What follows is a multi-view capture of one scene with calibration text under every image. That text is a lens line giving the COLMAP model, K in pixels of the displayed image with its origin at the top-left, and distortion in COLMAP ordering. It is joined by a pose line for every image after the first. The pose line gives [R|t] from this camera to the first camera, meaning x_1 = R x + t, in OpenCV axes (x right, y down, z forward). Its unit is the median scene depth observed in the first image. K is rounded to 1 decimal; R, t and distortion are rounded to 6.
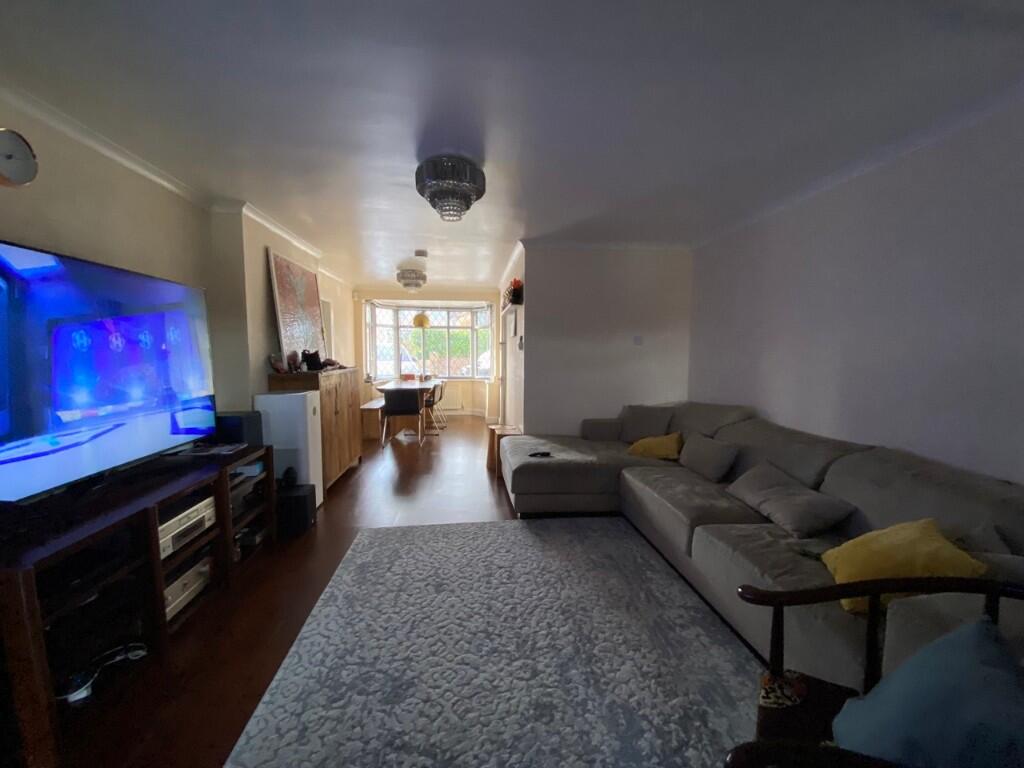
lens RADIAL K [[407.4, 0, 512.0], [0, 407.4, 384.0], [0, 0, 1]] dist [0.041963, -0.035269]
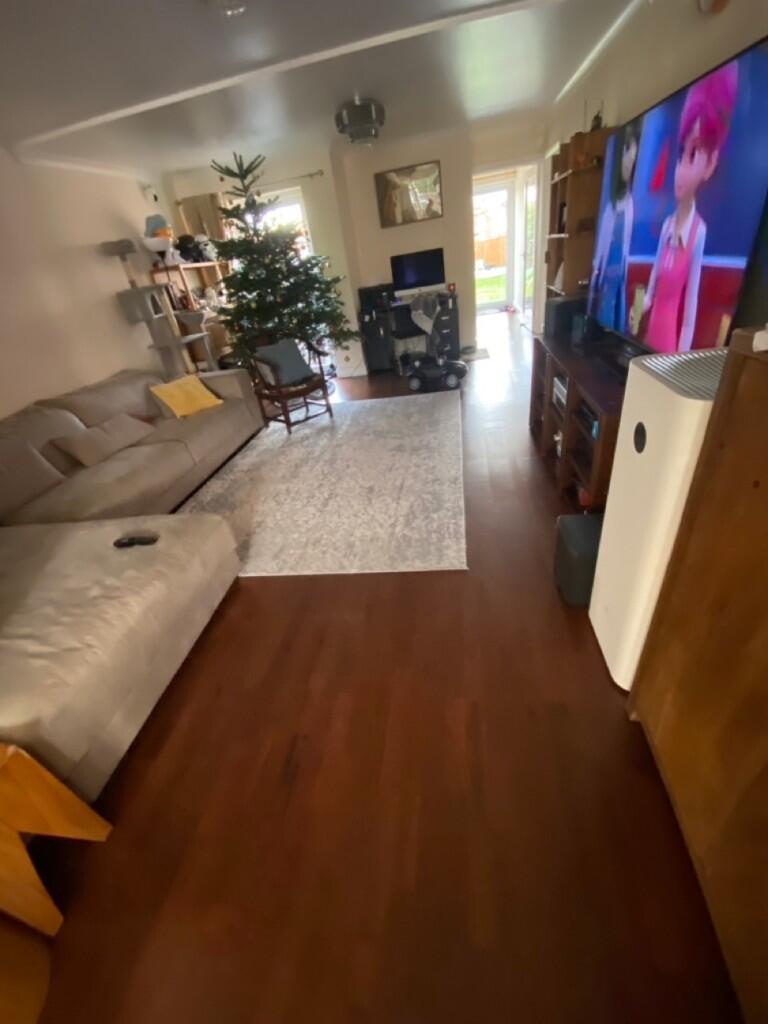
lens RADIAL K [[407.4, 0, 384.0], [0, 407.4, 512.0], [0, 0, 1]] dist [0.041963, -0.035269]
pose [[-0.956715, -0.013056, 0.290734, -0.709523], [0.167057, 0.793377, 0.585359, -0.194956], [-0.238304, 0.608590, -0.756855, 2.424702]]
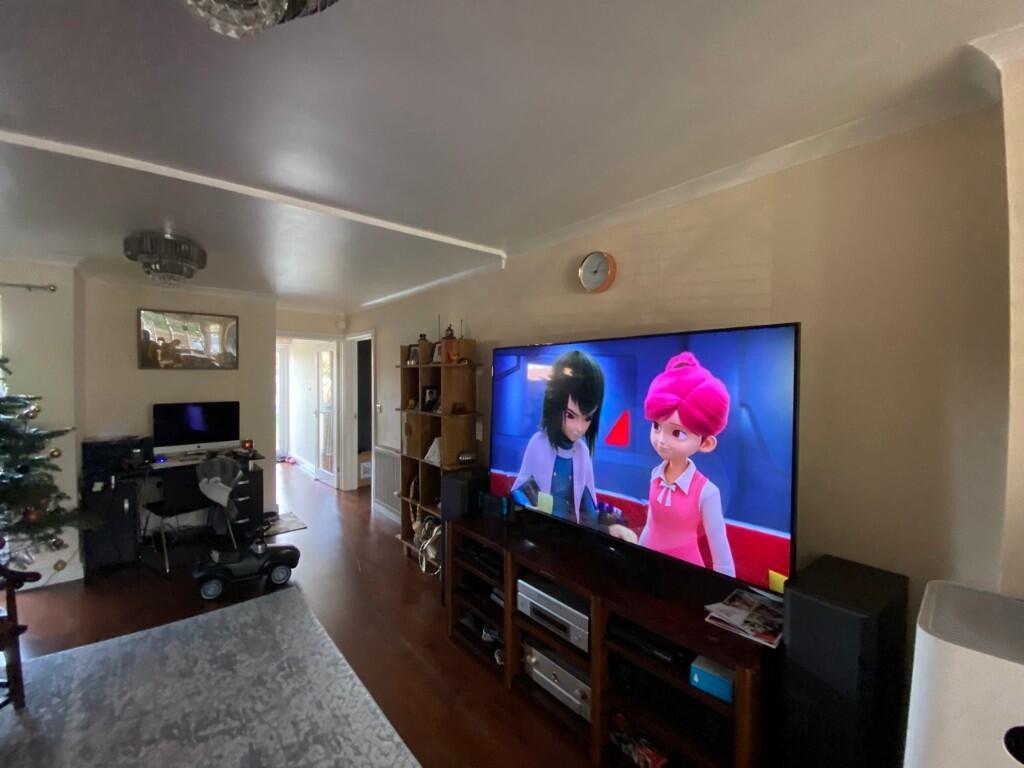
lens RADIAL K [[423.0, 0, 512.0], [0, 423.0, 384.0], [0, 0, 1]] dist [-0.000248, -0.012170]
pose [[-0.828370, 0.011343, -0.560067, -0.211170], [-0.043313, 0.995505, 0.084225, -0.263247], [0.558505, 0.094028, -0.824155, 1.842796]]
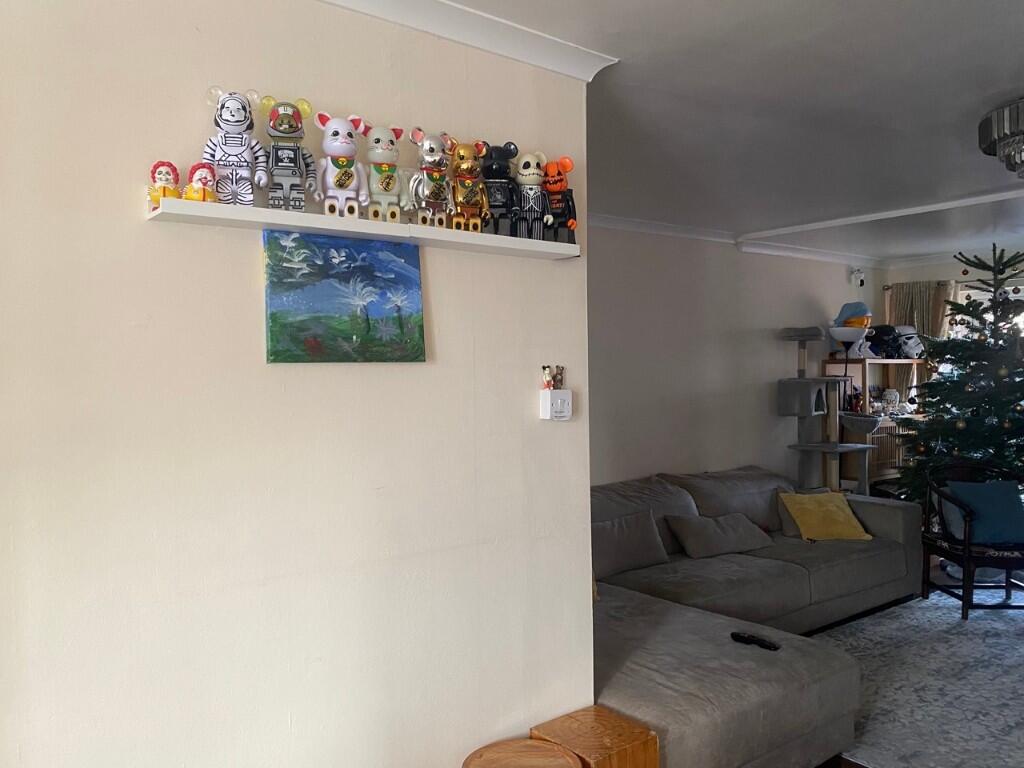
lens RADIAL K [[746.7, 0, 512.0], [0, 746.7, 384.0], [0, 0, 1]] dist [-0.005094, -0.006846]
pose [[-0.488282, -0.009097, 0.872638, -0.952596], [0.071749, 0.996142, 0.050531, -0.307021], [-0.869731, 0.087284, -0.485746, 2.988865]]
